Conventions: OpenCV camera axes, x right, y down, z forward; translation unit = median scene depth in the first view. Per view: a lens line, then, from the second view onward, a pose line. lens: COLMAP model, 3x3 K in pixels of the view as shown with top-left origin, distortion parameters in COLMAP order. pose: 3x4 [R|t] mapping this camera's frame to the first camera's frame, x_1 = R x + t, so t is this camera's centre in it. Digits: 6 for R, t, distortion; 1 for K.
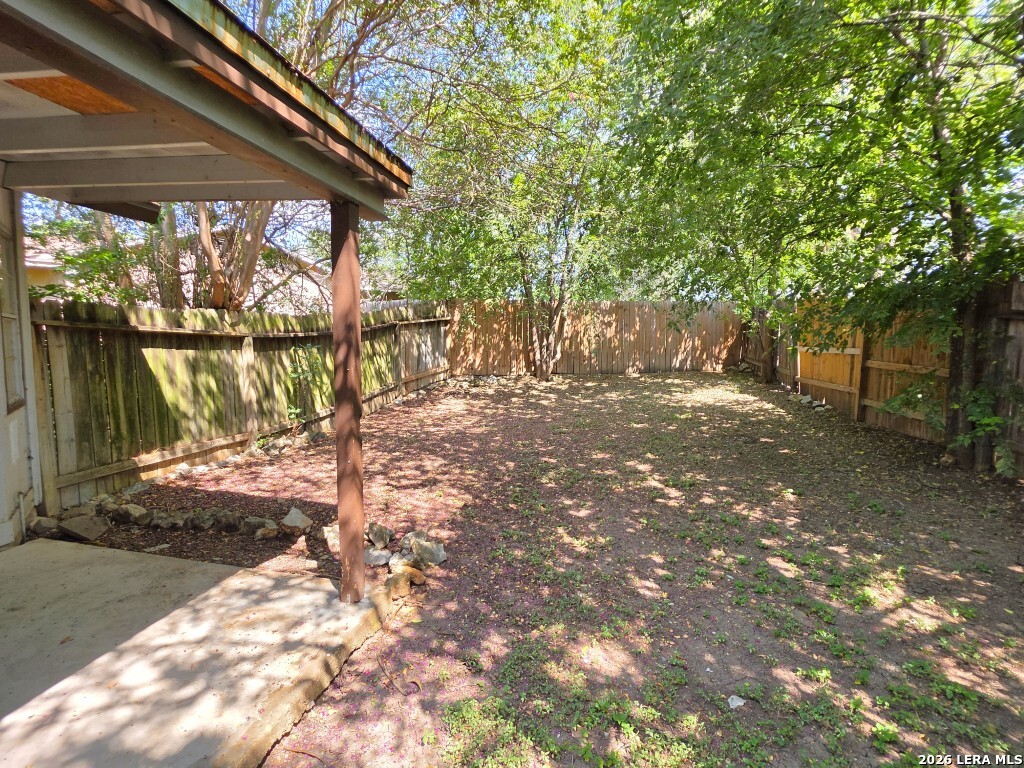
lens RADIAL K [[501.7, 0, 512.0], [0, 501.7, 384.0], [0, 0, 1]] dist [-0.000102, -0.000146]
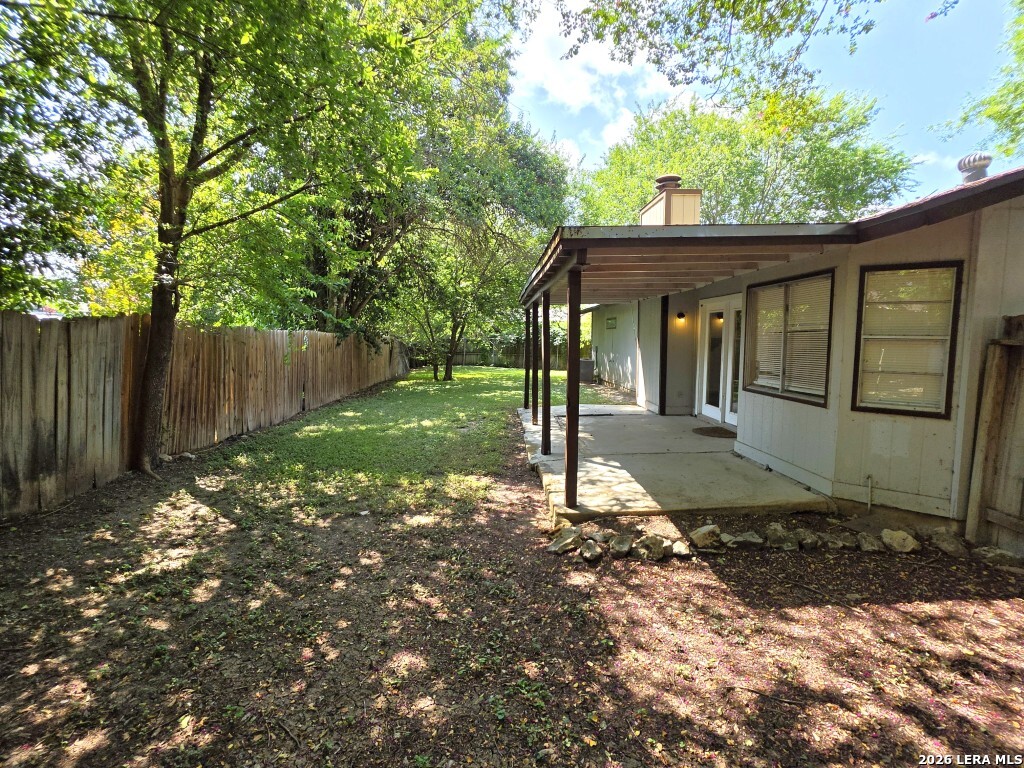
lens RADIAL K [[501.7, 0, 512.0], [0, 501.7, 384.0], [0, 0, 1]] dist [-0.000102, -0.000146]
pose [[-0.975339, 0.002982, -0.220692, 0.202694], [-0.037996, 0.982712, 0.181200, -0.226238], [0.217417, 0.185117, -0.958364, 2.123493]]
